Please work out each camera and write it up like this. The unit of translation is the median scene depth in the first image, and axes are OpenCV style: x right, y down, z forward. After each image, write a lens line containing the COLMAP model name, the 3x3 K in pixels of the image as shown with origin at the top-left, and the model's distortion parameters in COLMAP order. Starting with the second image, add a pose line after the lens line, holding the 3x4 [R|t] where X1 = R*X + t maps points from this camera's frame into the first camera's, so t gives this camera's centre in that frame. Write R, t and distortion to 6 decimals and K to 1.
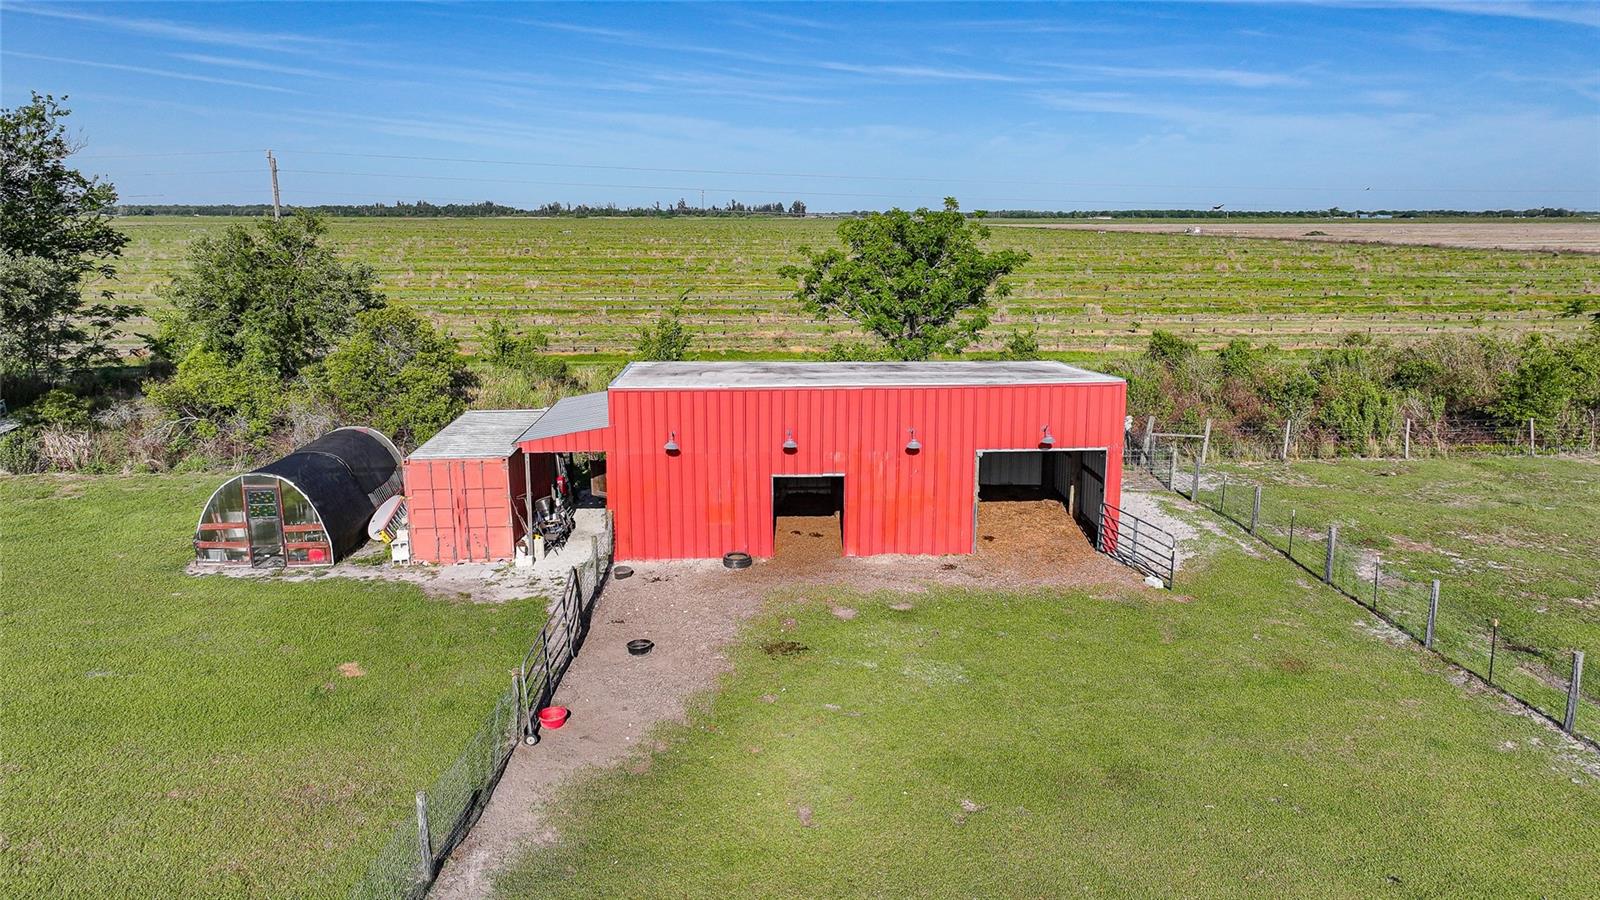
lens RADIAL K [[1117.5, 0, 804.8], [0, 1117.5, 462.2], [0, 0, 1]] dist [0.001311, 0.007695]
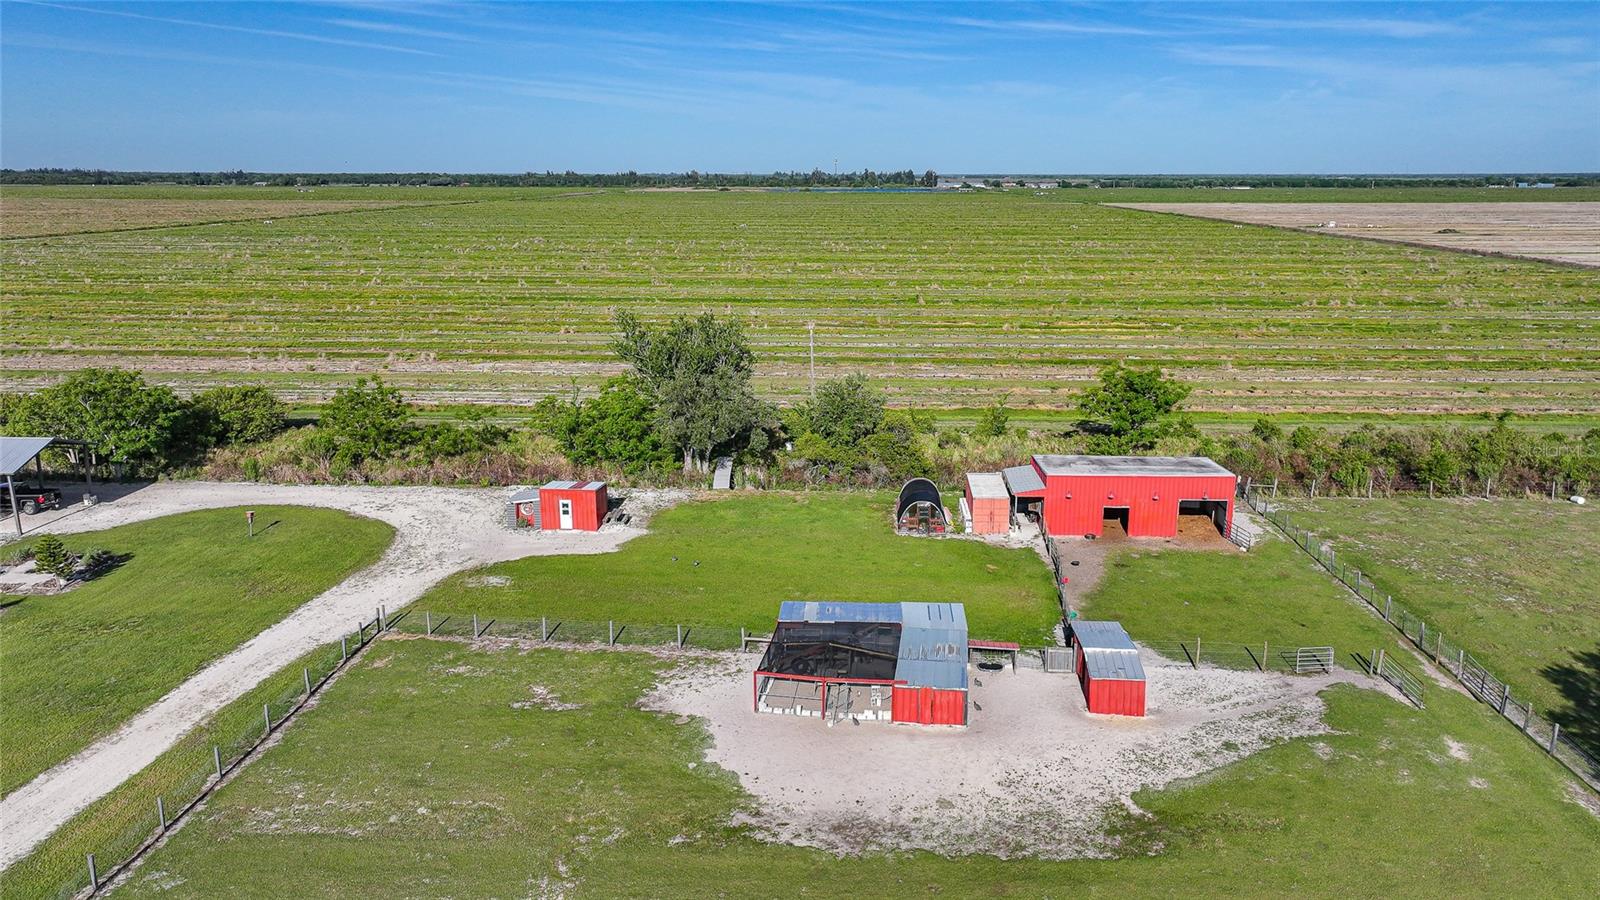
lens RADIAL K [[1123.3, 0, 811.1], [0, 1123.3, 448.6], [0, 0, 1]] dist [0.003976, 0.002507]
pose [[0.994917, 0.025016, -0.097541, -0.334342], [-0.022818, 0.999461, 0.023594, -0.125521], [0.098079, -0.021248, 0.994952, -1.280993]]
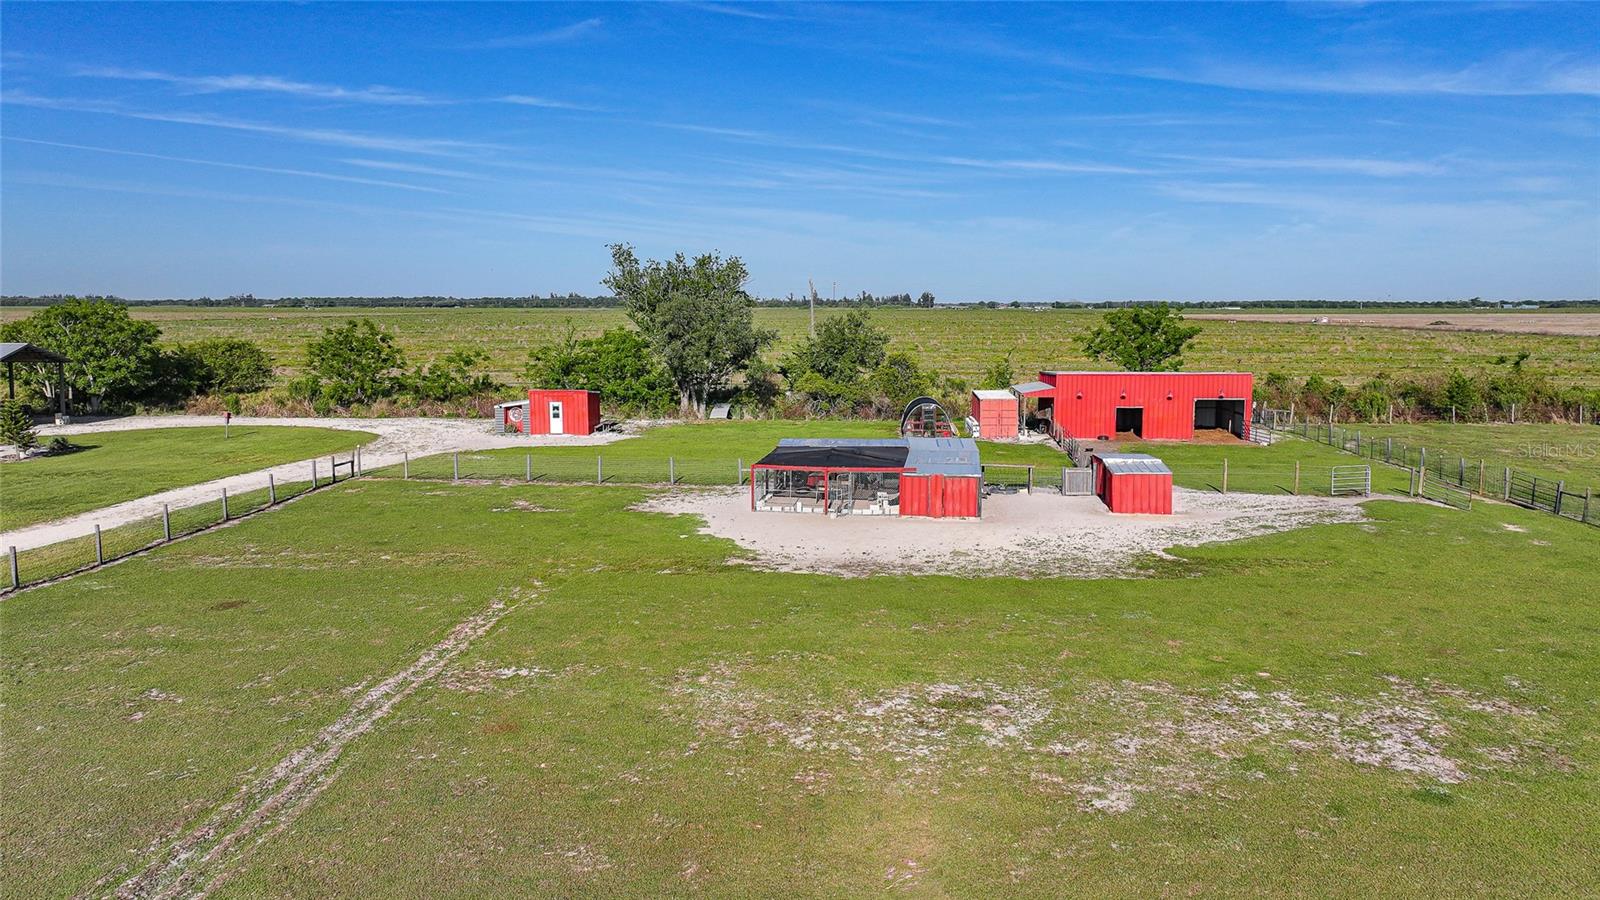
lens RADIAL K [[1123.8, 0, 811.1], [0, 1123.8, 452.7], [0, 0, 1]] dist [0.005024, 0.003836]
pose [[0.995016, 0.012564, -0.098926, -0.336796], [-0.021149, 0.996052, -0.086218, 0.254387], [0.097452, 0.087880, 0.991353, -1.195417]]
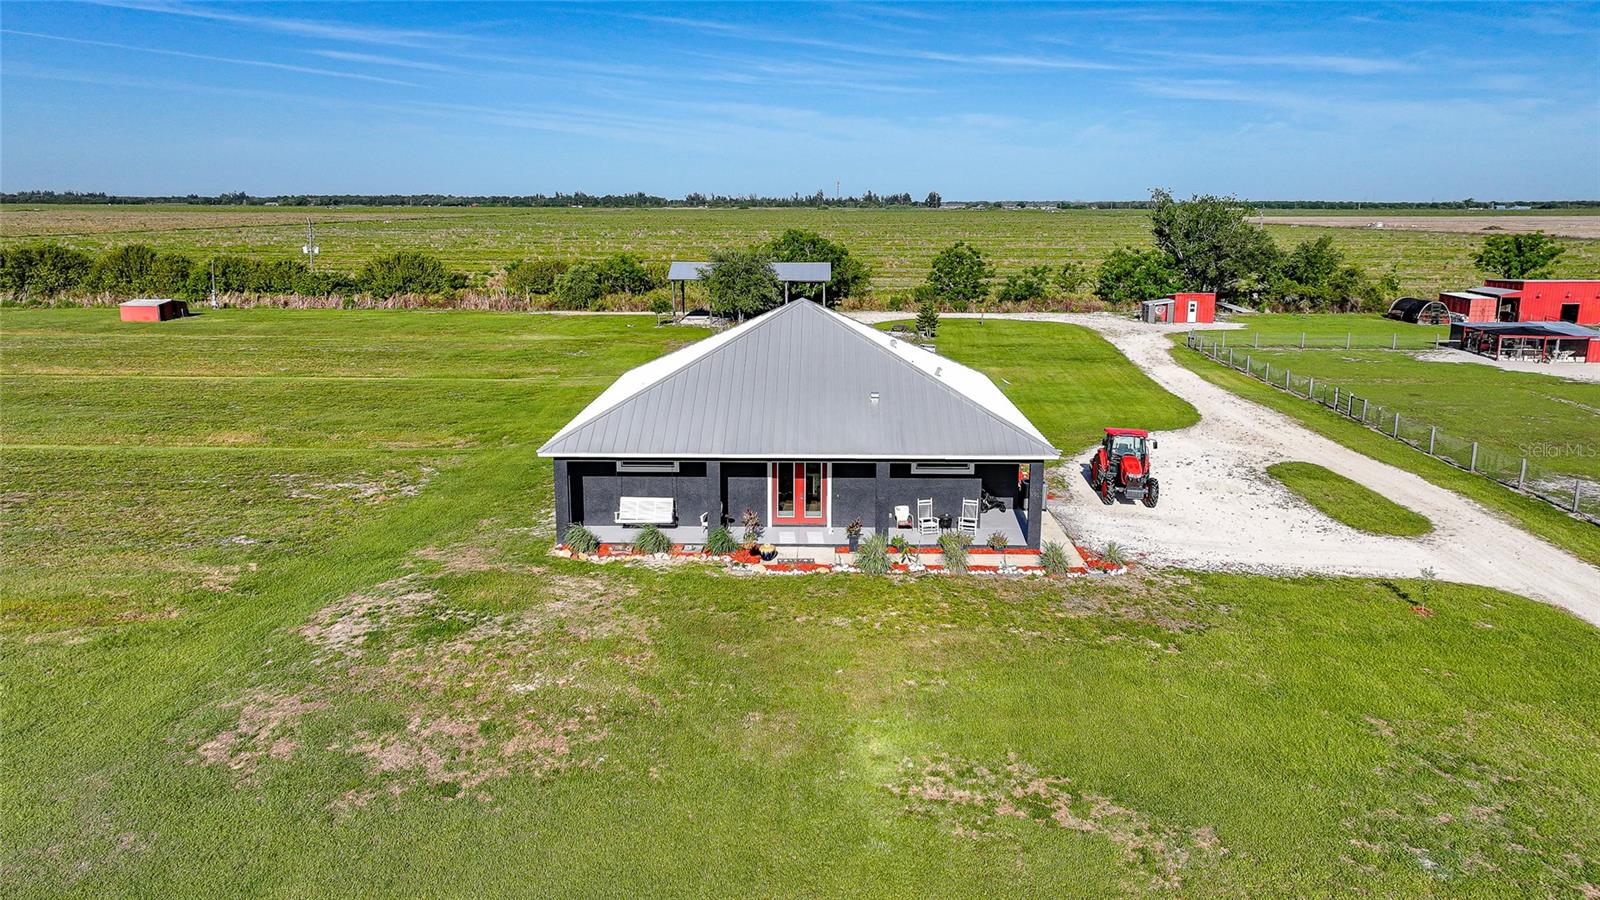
lens RADIAL K [[1129.1, 0, 817.4], [0, 1129.1, 407.0], [0, 0, 1]] dist [0.004739, 0.001331]
pose [[0.997528, 0.014624, -0.068731, -1.690428], [-0.017292, 0.999113, -0.038396, 0.410407], [0.068108, 0.039490, 0.996896, -2.273029]]
